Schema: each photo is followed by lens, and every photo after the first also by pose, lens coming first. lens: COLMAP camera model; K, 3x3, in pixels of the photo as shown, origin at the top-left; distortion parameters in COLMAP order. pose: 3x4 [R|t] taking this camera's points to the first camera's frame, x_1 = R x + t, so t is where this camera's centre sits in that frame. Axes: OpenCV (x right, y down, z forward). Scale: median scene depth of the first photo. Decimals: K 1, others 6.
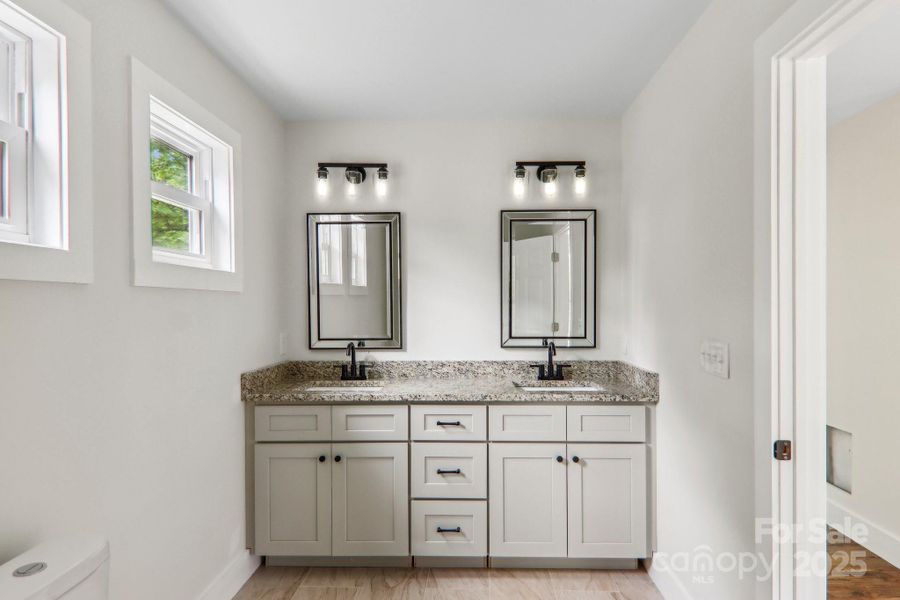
lens RADIAL K [[499.6, 0, 443.7], [0, 499.6, 309.3], [0, 0, 1]] dist [0.006488, -0.001129]
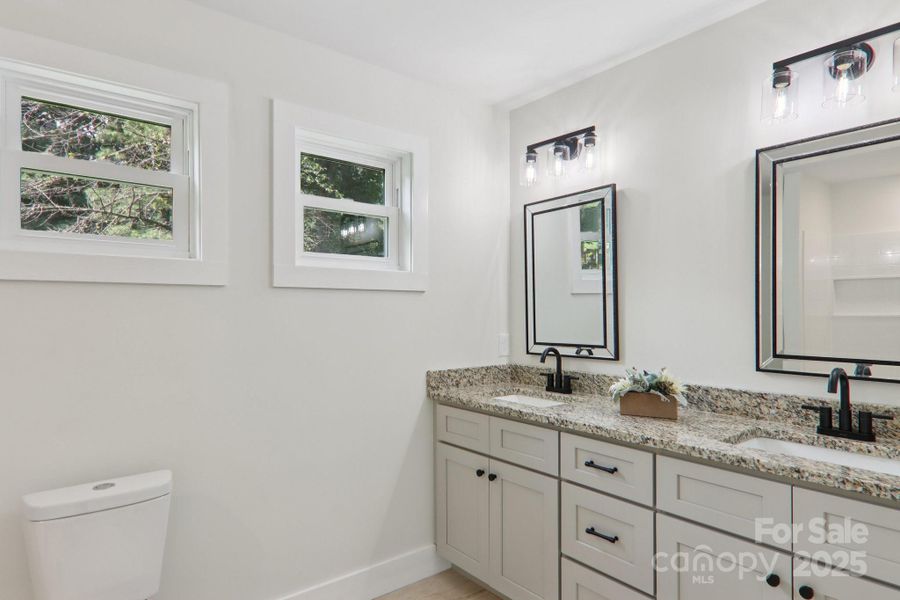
lens RADIAL K [[499.6, 0, 443.7], [0, 499.6, 309.3], [0, 0, 1]] dist [0.006488, -0.001129]
pose [[0.653996, 0.000793, -0.756498, 0.343094], [-0.009737, 0.999925, -0.007370, 0.009341], [0.756436, 0.012186, 0.653955, 0.309101]]
